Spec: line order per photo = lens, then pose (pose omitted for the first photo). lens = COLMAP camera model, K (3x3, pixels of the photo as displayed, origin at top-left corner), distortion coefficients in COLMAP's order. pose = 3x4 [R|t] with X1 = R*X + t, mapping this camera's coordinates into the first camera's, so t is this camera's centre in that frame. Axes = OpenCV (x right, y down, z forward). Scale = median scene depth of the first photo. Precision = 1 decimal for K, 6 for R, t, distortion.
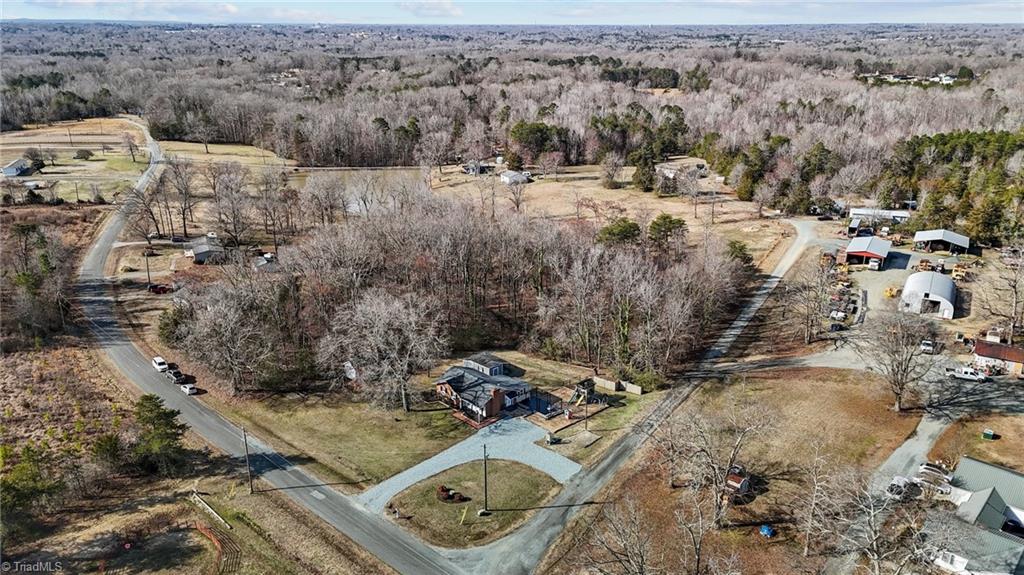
lens RADIAL K [[747.2, 0, 508.5], [0, 747.2, 291.9], [0, 0, 1]] dist [0.051536, -0.036108]
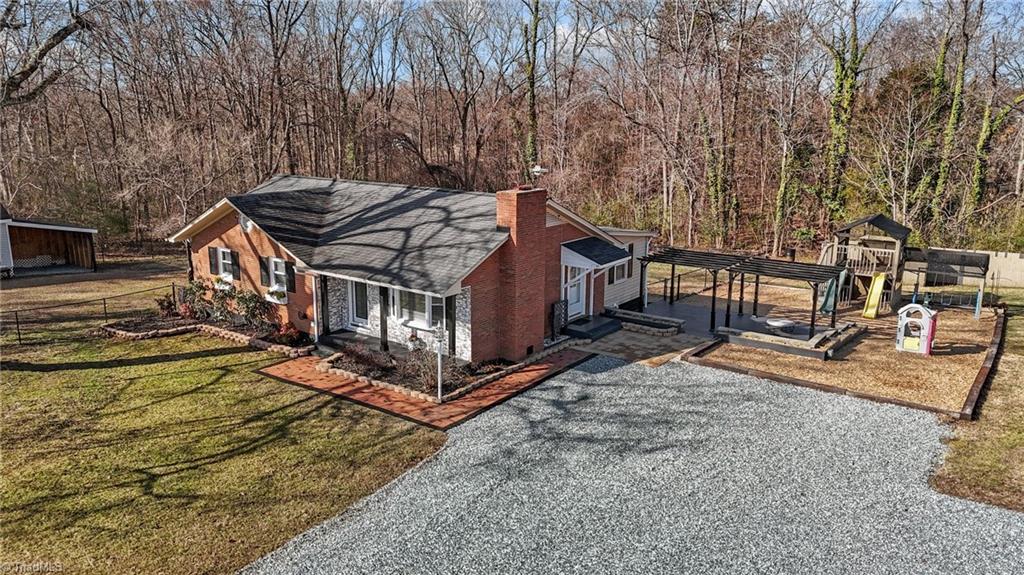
lens RADIAL K [[747.2, 0, 514.2], [0, 747.2, 292.8], [0, 0, 1]] dist [0.051536, -0.036108]
pose [[0.985019, -0.032830, 0.169292, -0.048262], [0.051009, 0.993250, -0.104177, 0.167738], [-0.164729, 0.111252, 0.980045, 0.829386]]
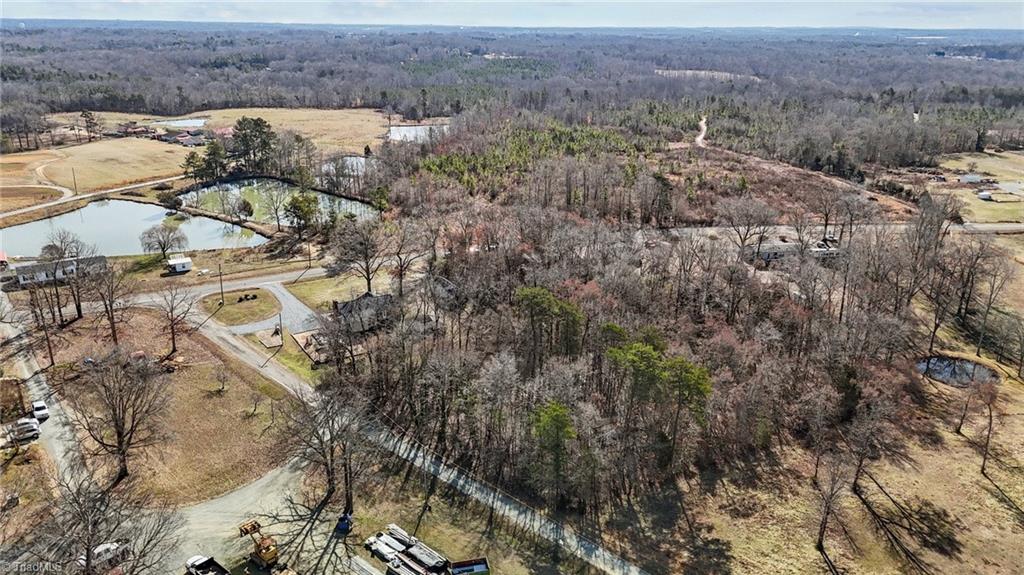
lens RADIAL K [[747.2, 0, 513.5], [0, 747.2, 289.8], [0, 0, 1]] dist [0.051536, -0.036108]
pose [[-0.213417, 0.304494, -0.928298, 1.127037], [-0.347388, 0.864438, 0.363412, -0.472875], [0.913113, 0.400038, -0.078708, 1.366457]]
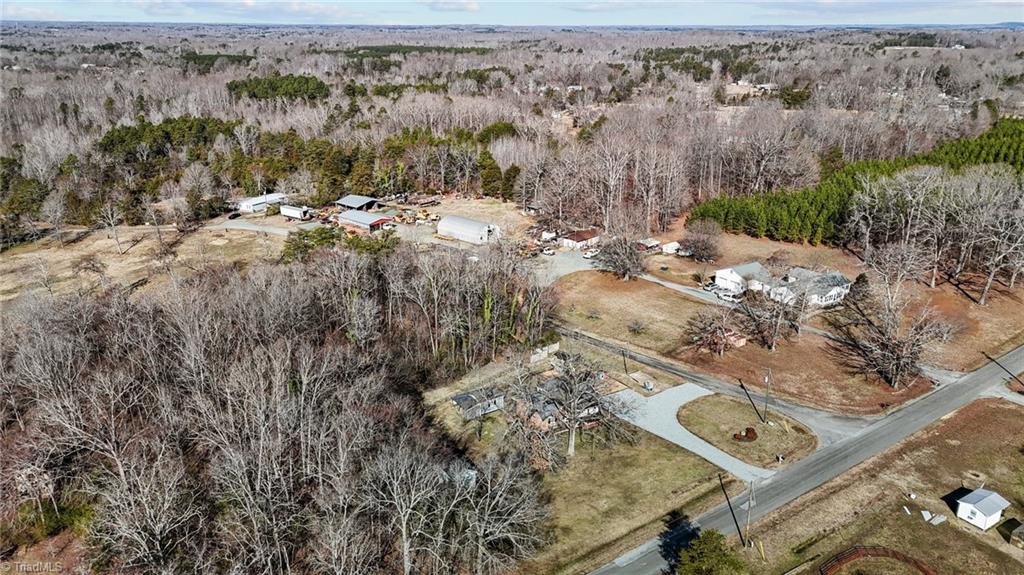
lens RADIAL K [[747.2, 0, 513.0], [0, 747.2, 282.9], [0, 0, 1]] dist [0.051536, -0.036108]
pose [[0.219300, -0.315987, 0.923071, -0.937279], [0.321409, 0.916688, 0.237442, -0.272837], [-0.921197, 0.244612, 0.302591, 0.748341]]
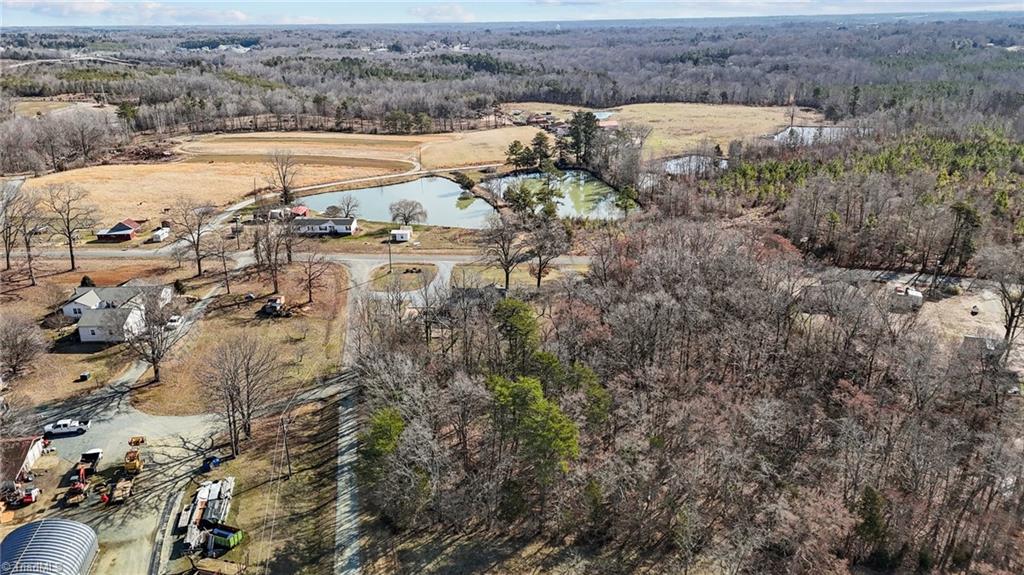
lens RADIAL K [[747.2, 0, 511.1], [0, 747.2, 288.5], [0, 0, 1]] dist [0.051536, -0.036108]
pose [[-0.744987, 0.217614, -0.630585, 0.787308], [-0.225416, 0.807565, 0.545002, -0.655018], [0.627839, 0.548163, -0.552572, 1.830251]]
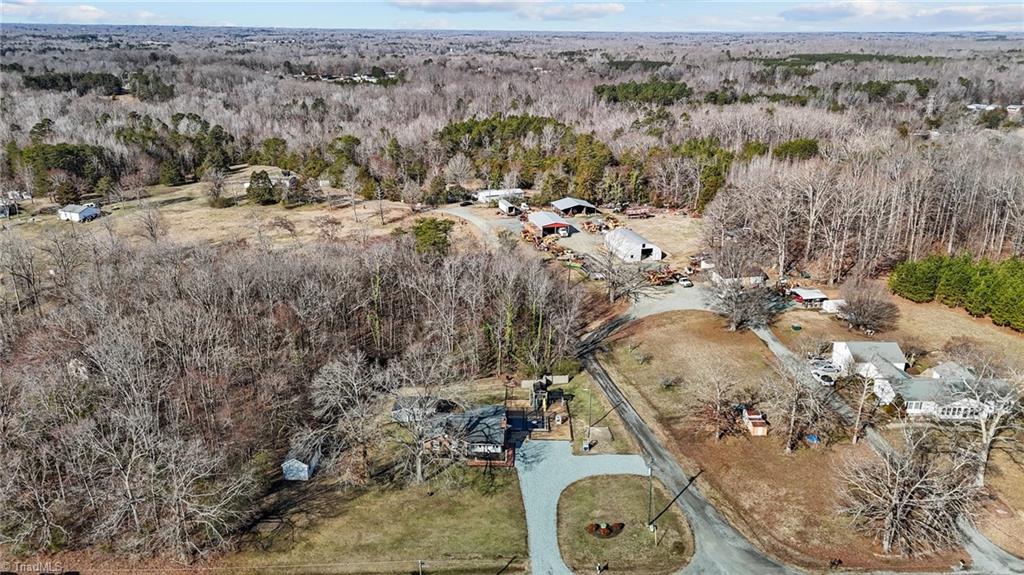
lens RADIAL K [[747.2, 0, 506.4], [0, 747.2, 283.1], [0, 0, 1]] dist [0.051536, -0.036108]
pose [[0.721285, -0.216067, 0.658075, -0.582871], [0.224096, 0.971795, 0.073450, -0.101185], [-0.655384, 0.094494, 0.749362, 0.281552]]
